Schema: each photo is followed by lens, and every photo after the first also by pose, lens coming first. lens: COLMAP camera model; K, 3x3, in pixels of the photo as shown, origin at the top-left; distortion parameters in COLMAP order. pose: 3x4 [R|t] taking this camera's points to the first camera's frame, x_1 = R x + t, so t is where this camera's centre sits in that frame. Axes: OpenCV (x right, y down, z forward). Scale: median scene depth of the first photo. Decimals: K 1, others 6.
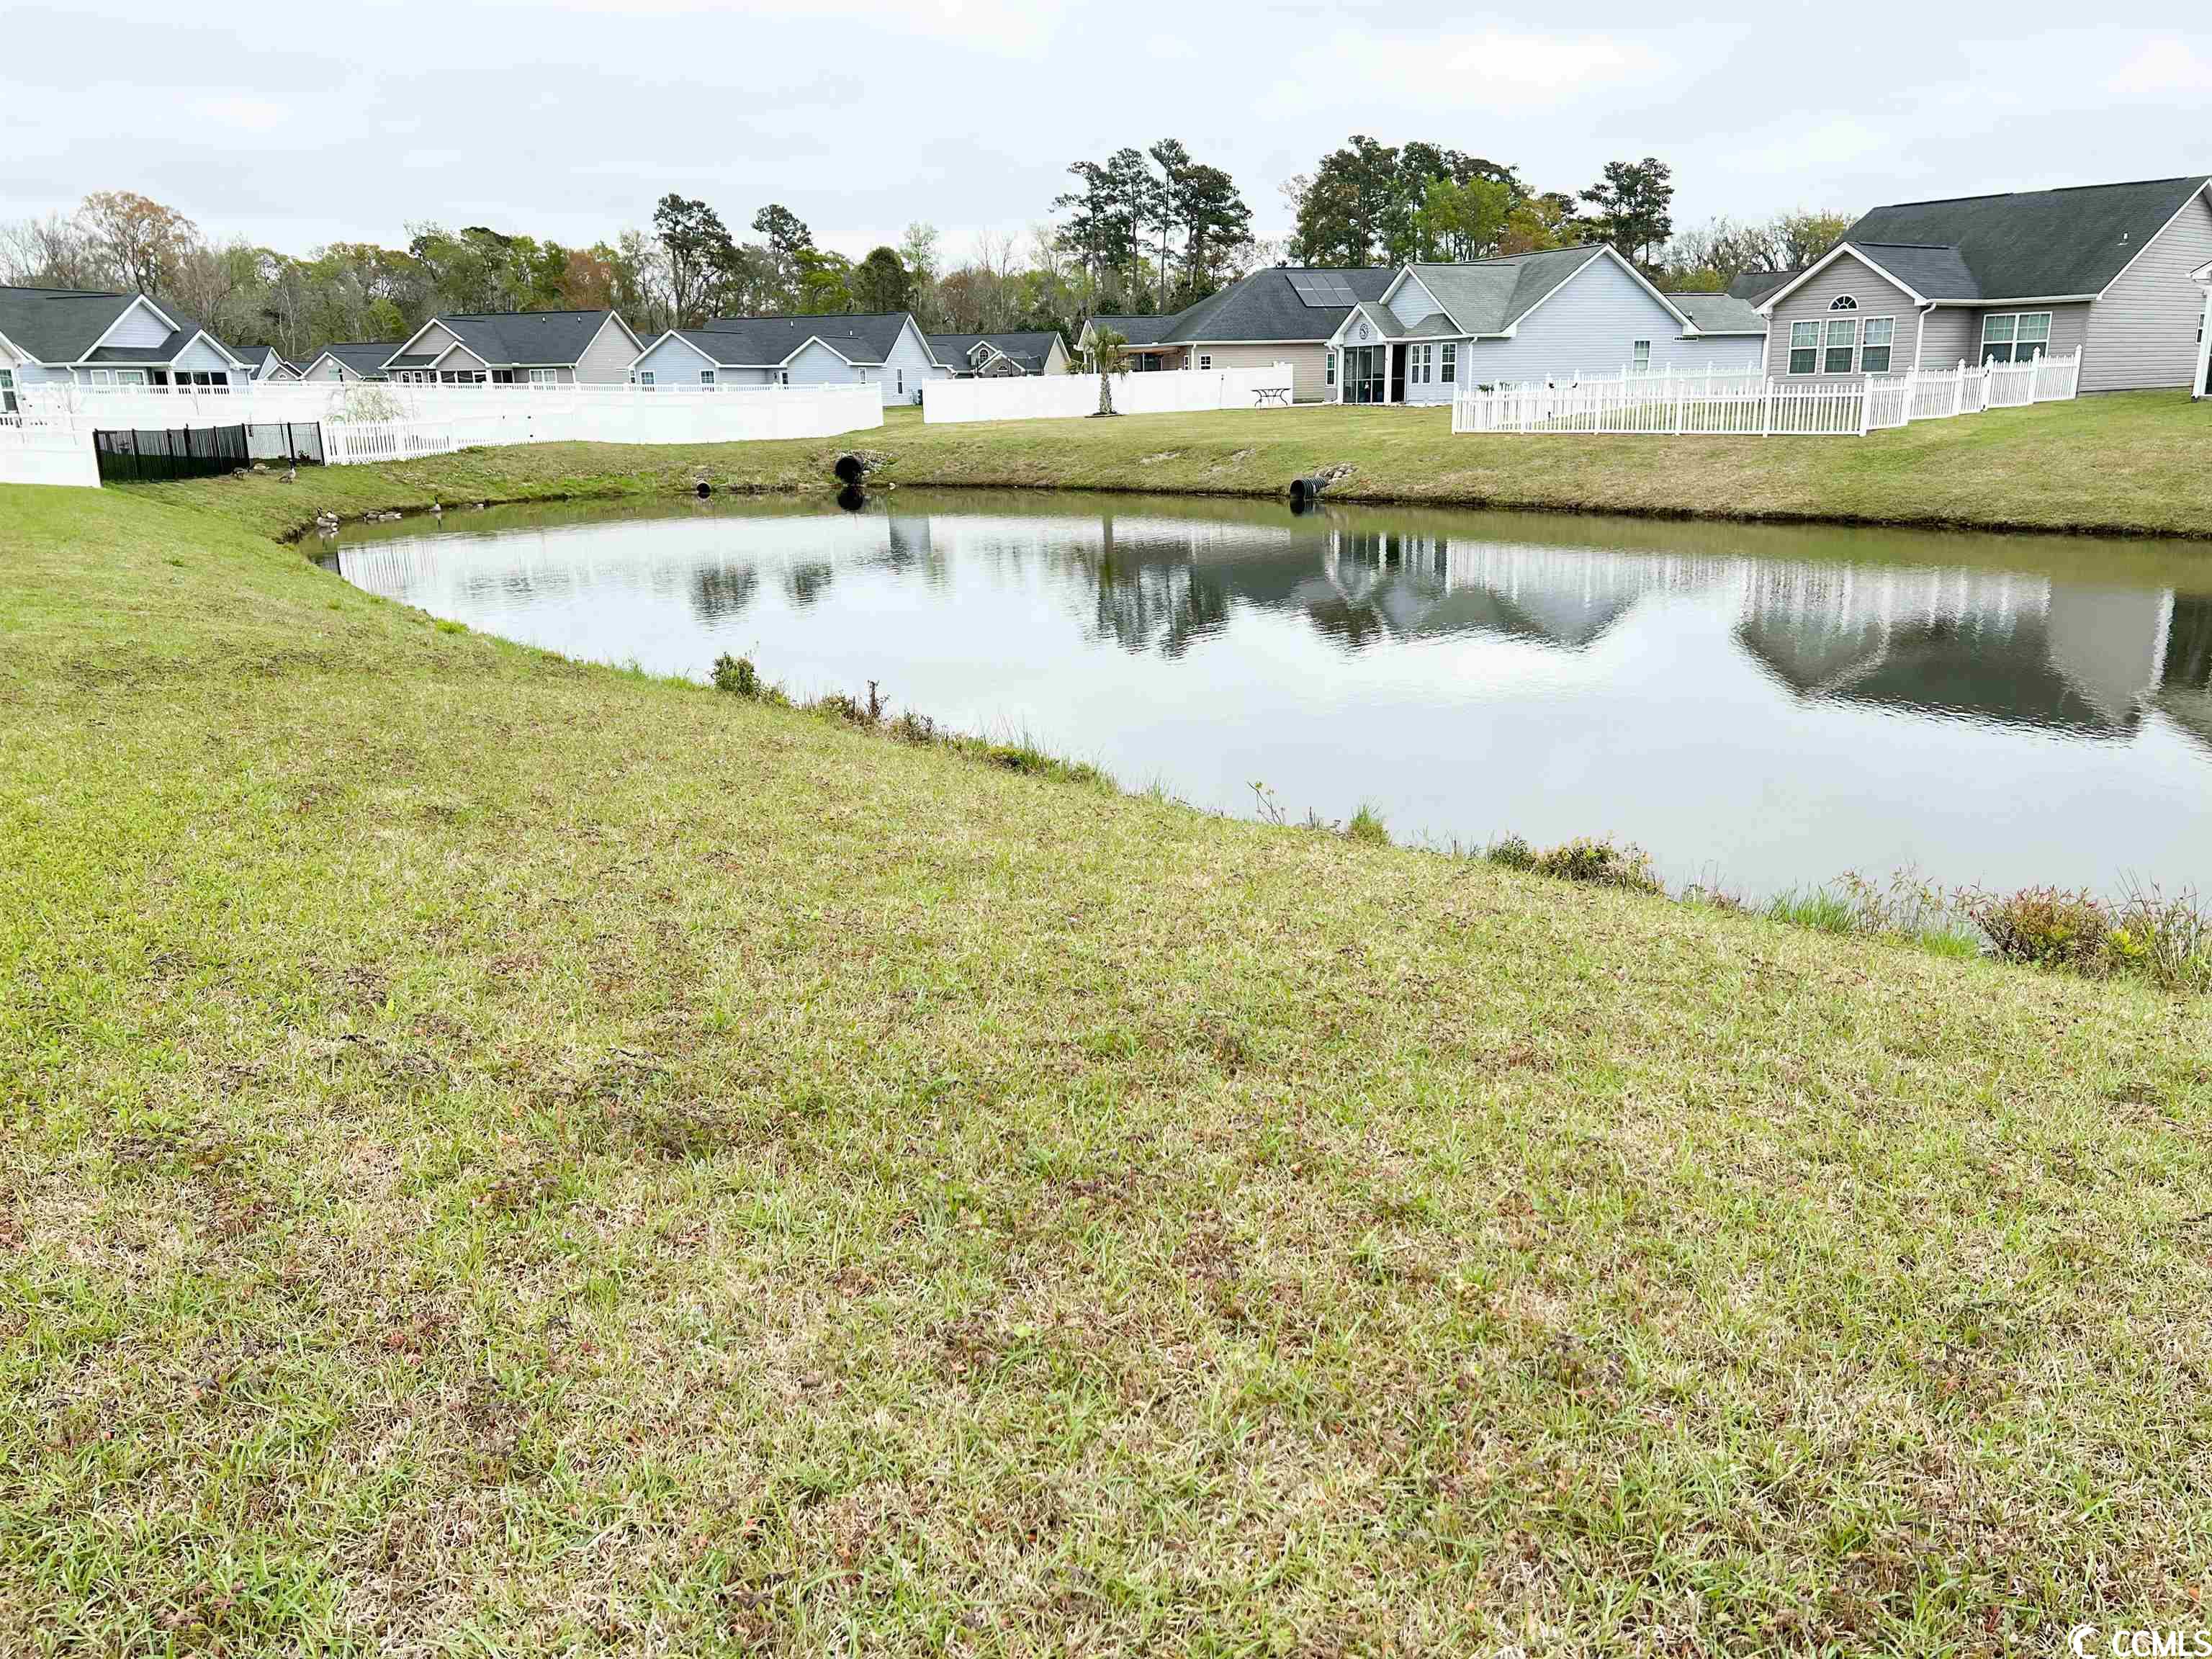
lens RADIAL K [[1648.2, 0, 1106.0], [0, 1648.2, 829.5], [0, 0, 1]] dist [0.028413, -0.059551]
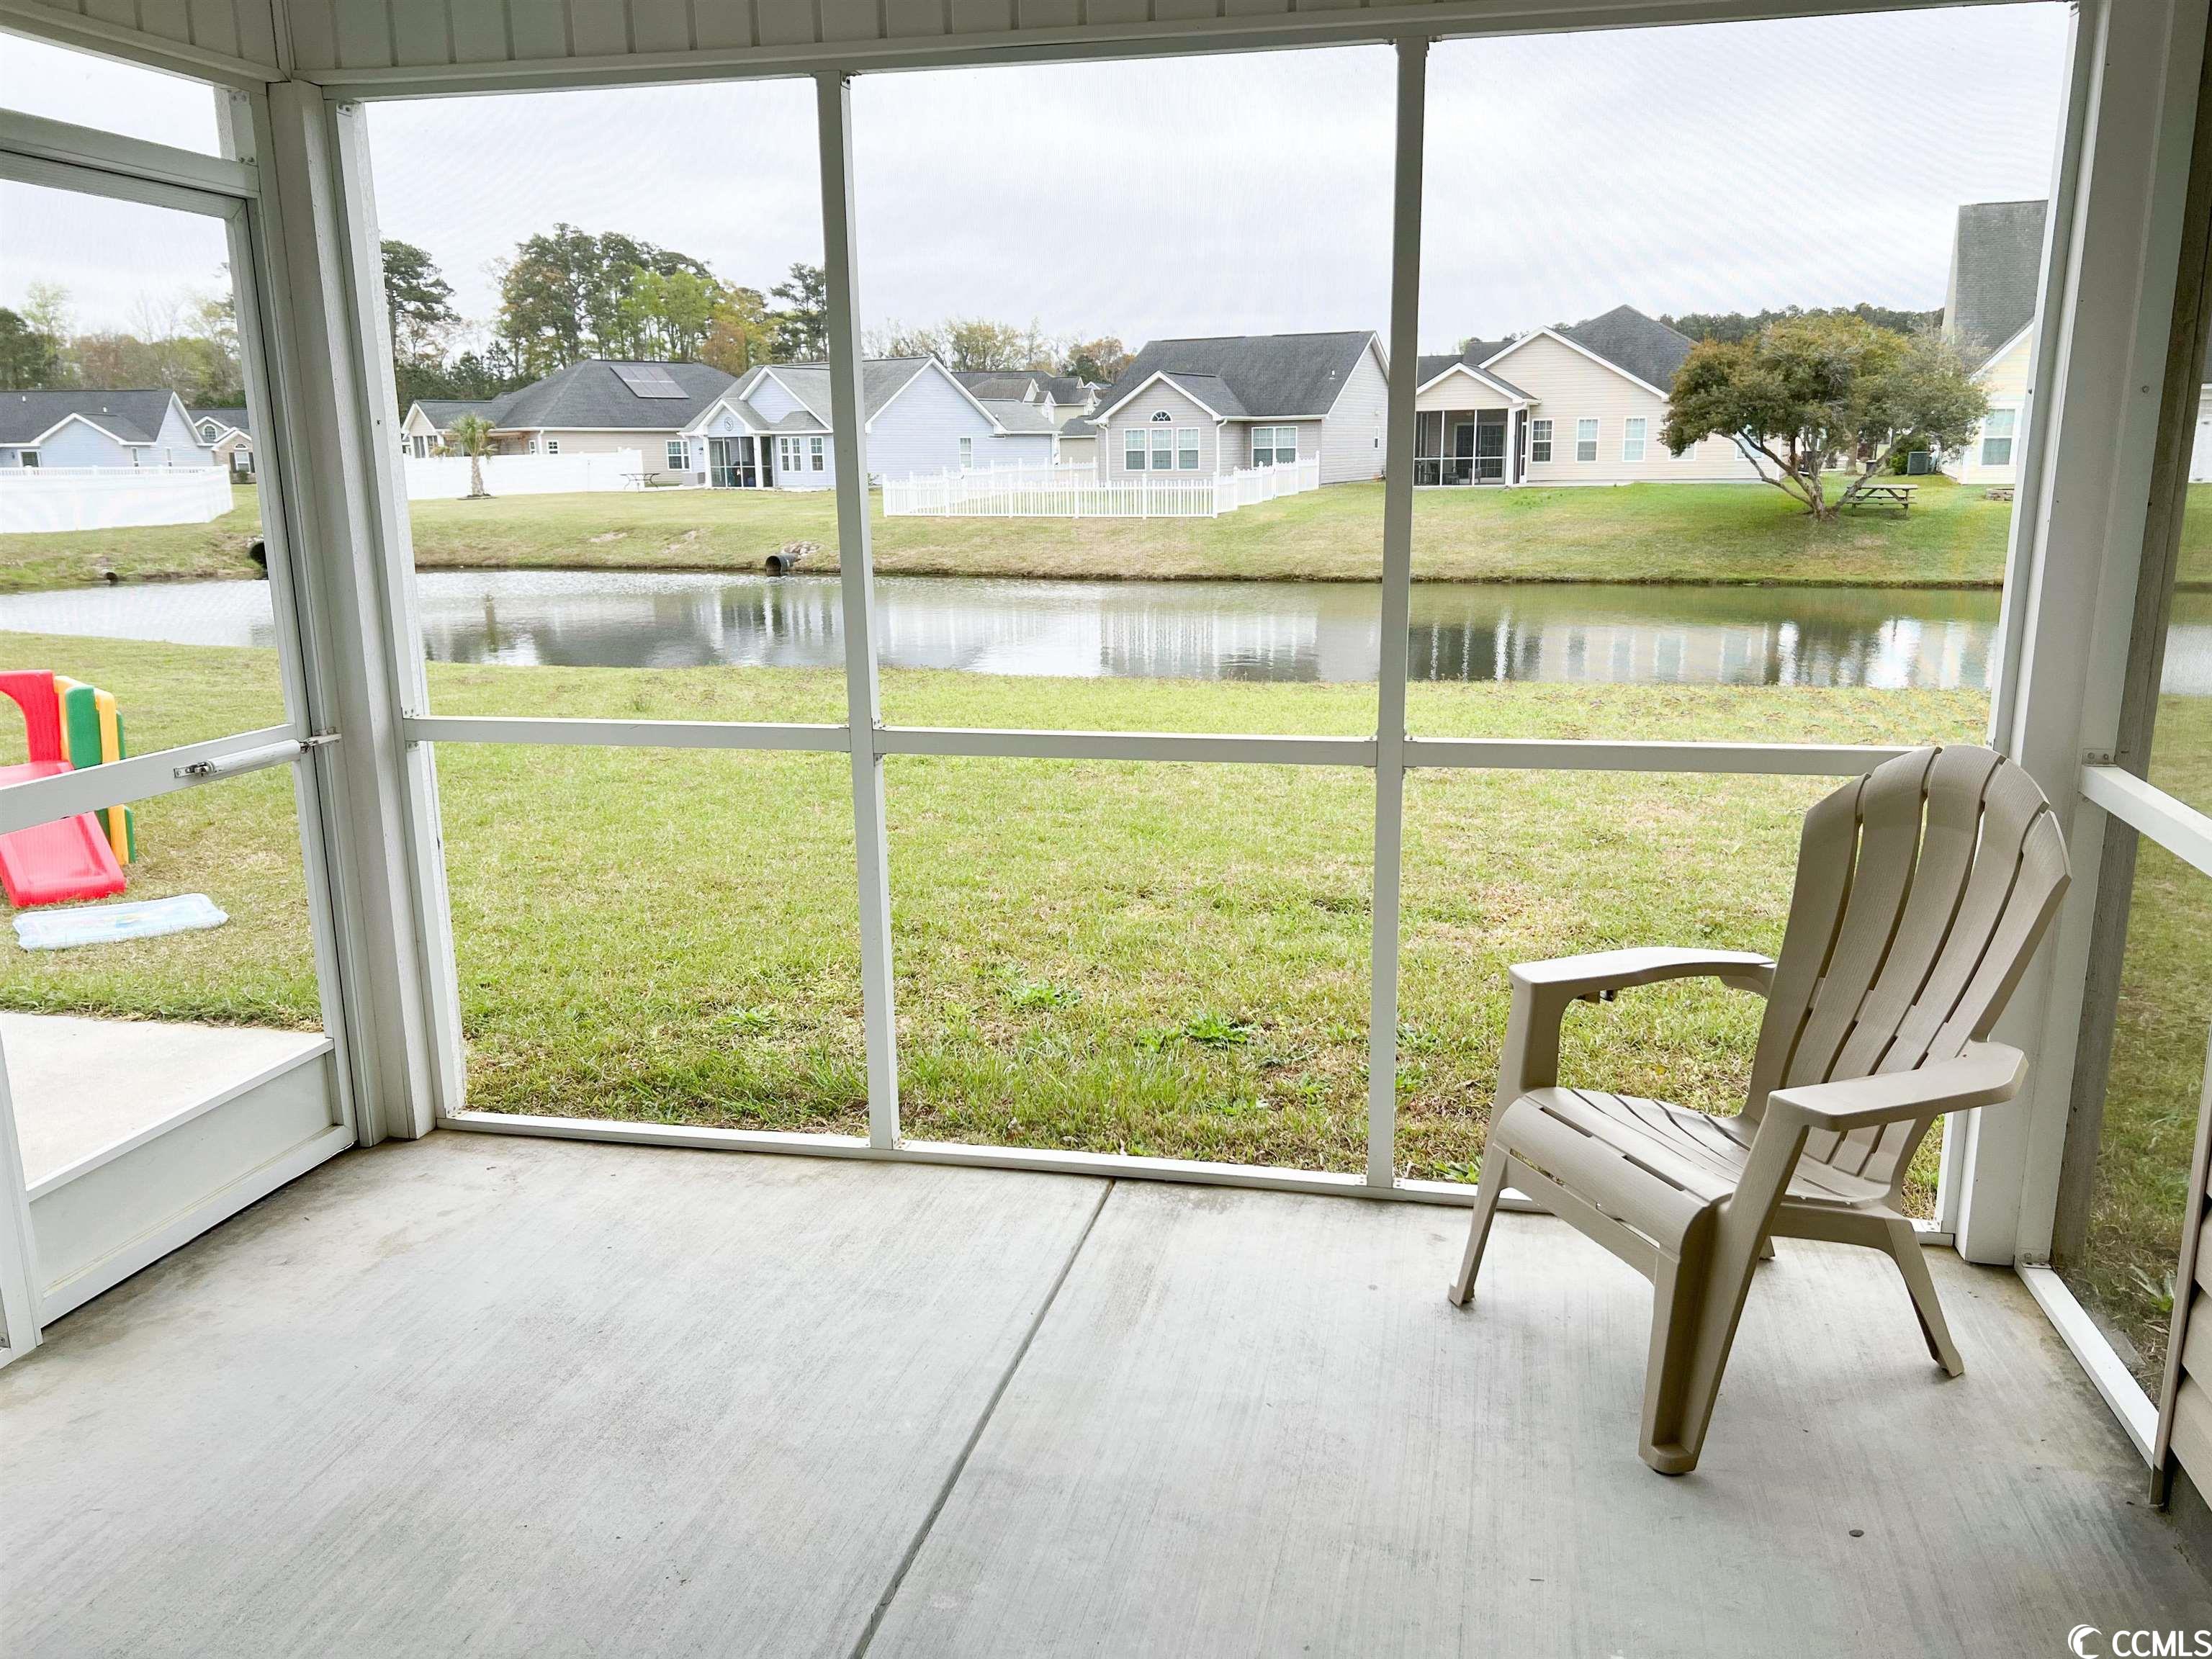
lens RADIAL K [[1654.0, 0, 1108.7], [0, 1654.0, 833.1], [0, 0, 1]] dist [0.003587, -0.047535]
pose [[0.881959, -0.091706, 0.462319, -0.158370], [0.111384, 0.993658, -0.015382, 0.017801], [-0.457976, 0.065061, 0.886580, -0.085999]]
